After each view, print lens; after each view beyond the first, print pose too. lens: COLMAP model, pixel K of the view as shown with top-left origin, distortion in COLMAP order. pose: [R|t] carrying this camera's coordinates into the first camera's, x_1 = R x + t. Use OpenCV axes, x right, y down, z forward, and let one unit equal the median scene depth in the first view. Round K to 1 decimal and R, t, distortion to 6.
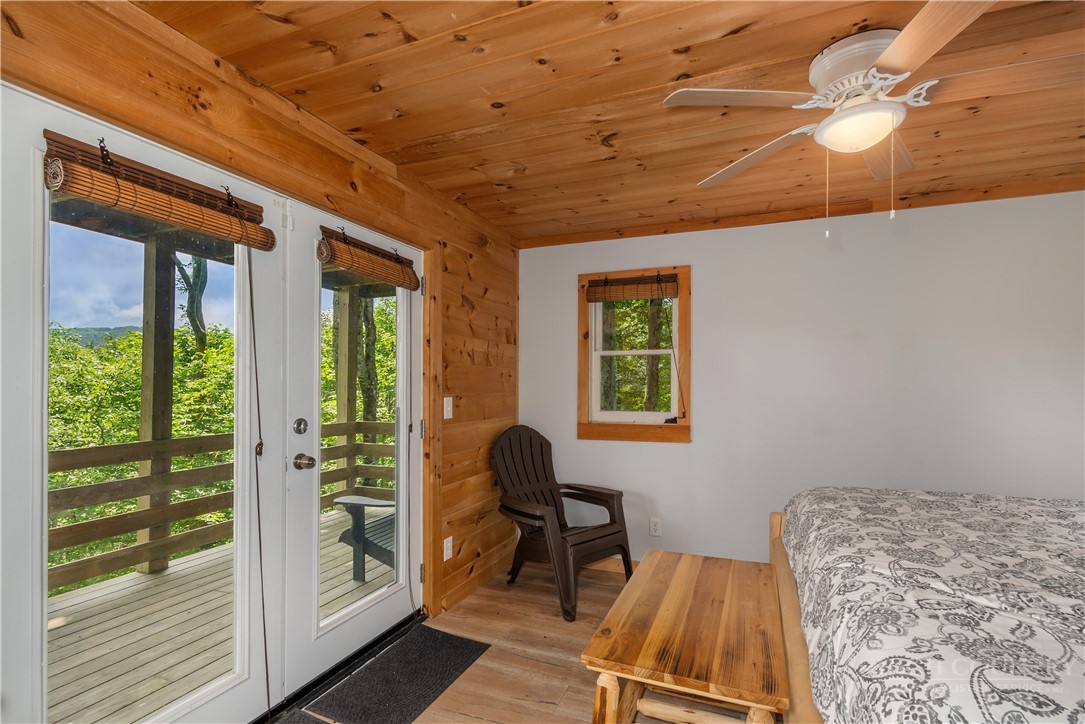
lens RADIAL K [[494.7, 0, 536.3], [0, 494.7, 388.4], [0, 0, 1]] dist [0.016899, -0.006988]
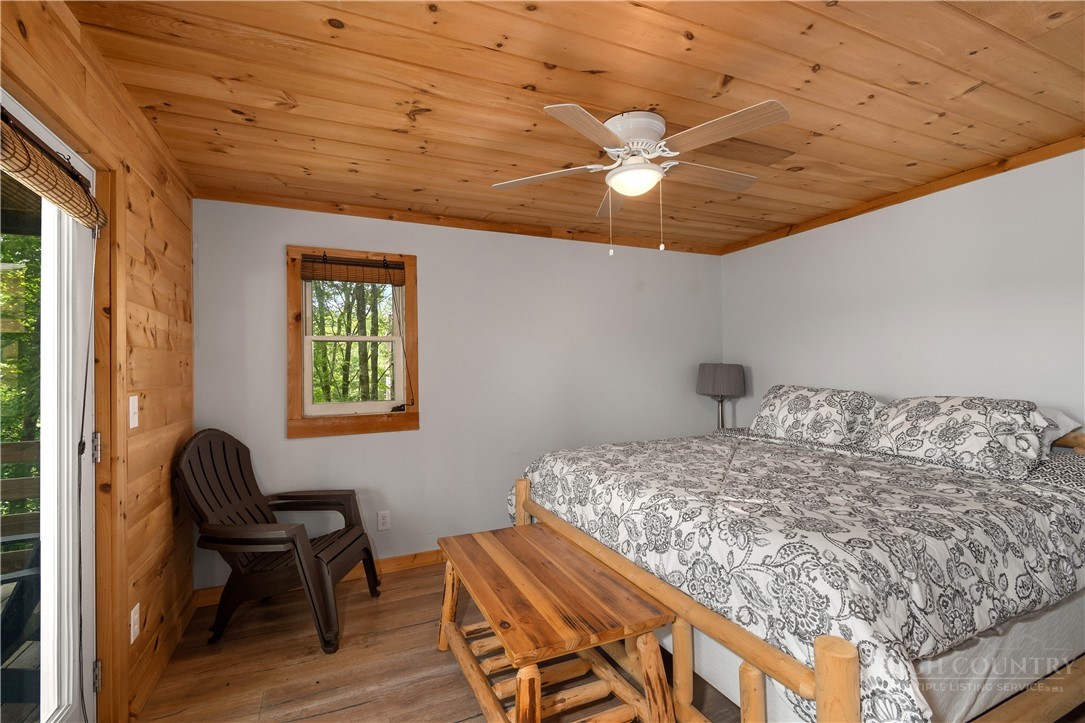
lens RADIAL K [[481.5, 0, 531.8], [0, 481.5, 365.6], [0, 0, 1]] dist [0.008101, -0.001023]
pose [[0.703900, -0.006770, 0.710267, -0.325893], [0.024091, 0.999607, -0.014348, -0.000778], [-0.709891, 0.027211, 0.703786, 0.191179]]
